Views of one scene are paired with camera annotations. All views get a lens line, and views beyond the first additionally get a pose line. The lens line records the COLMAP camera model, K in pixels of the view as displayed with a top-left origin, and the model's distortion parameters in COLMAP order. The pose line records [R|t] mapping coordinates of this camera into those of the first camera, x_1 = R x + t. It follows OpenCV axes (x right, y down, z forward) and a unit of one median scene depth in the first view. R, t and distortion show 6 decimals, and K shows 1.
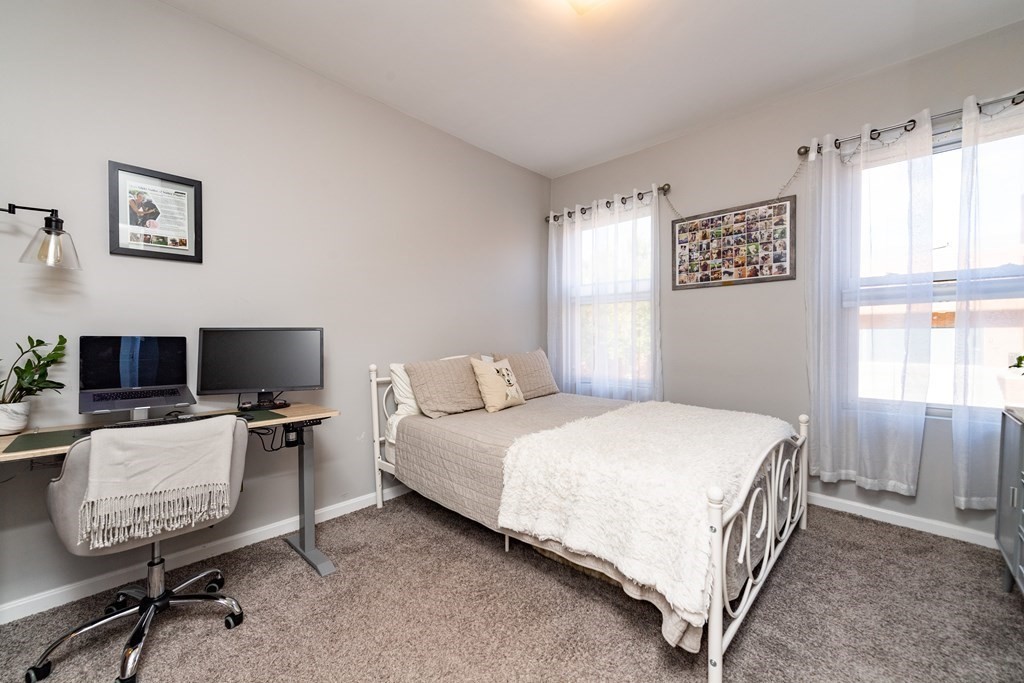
lens RADIAL K [[406.3, 0, 511.8], [0, 406.3, 338.9], [0, 0, 1]] dist [0.001625, 0.000069]
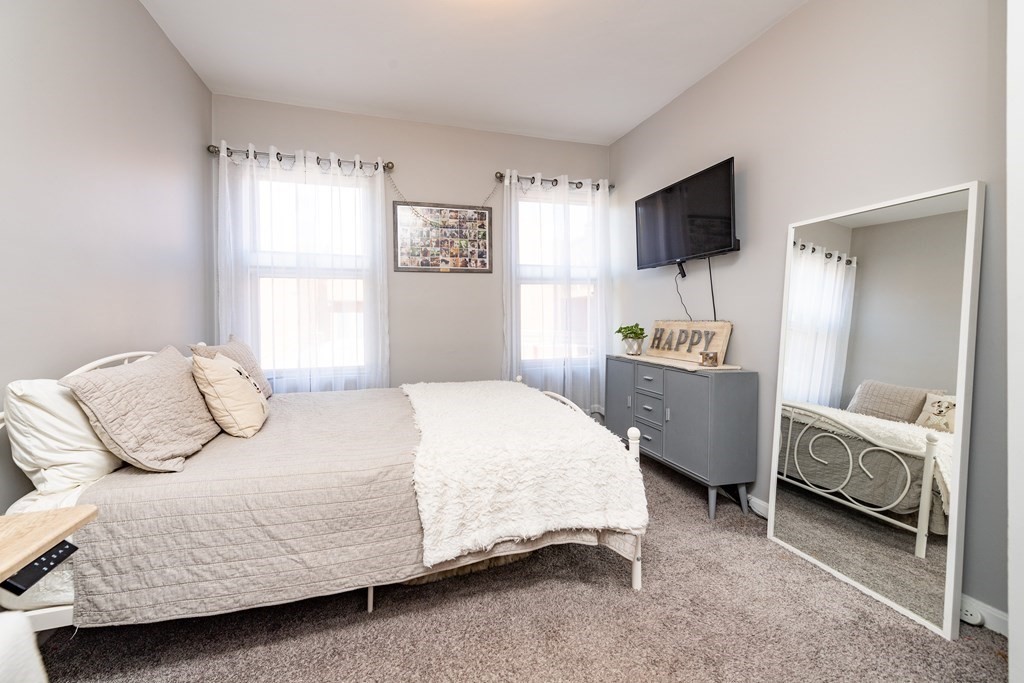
lens RADIAL K [[413.9, 0, 510.6], [0, 413.9, 317.6], [0, 0, 1]] dist [-0.000244, -0.000249]
pose [[0.483108, -0.000826, 0.875561, -0.397901], [0.009785, 0.999942, -0.004455, 0.000290], [-0.875506, 0.010720, 0.483088, 0.304837]]
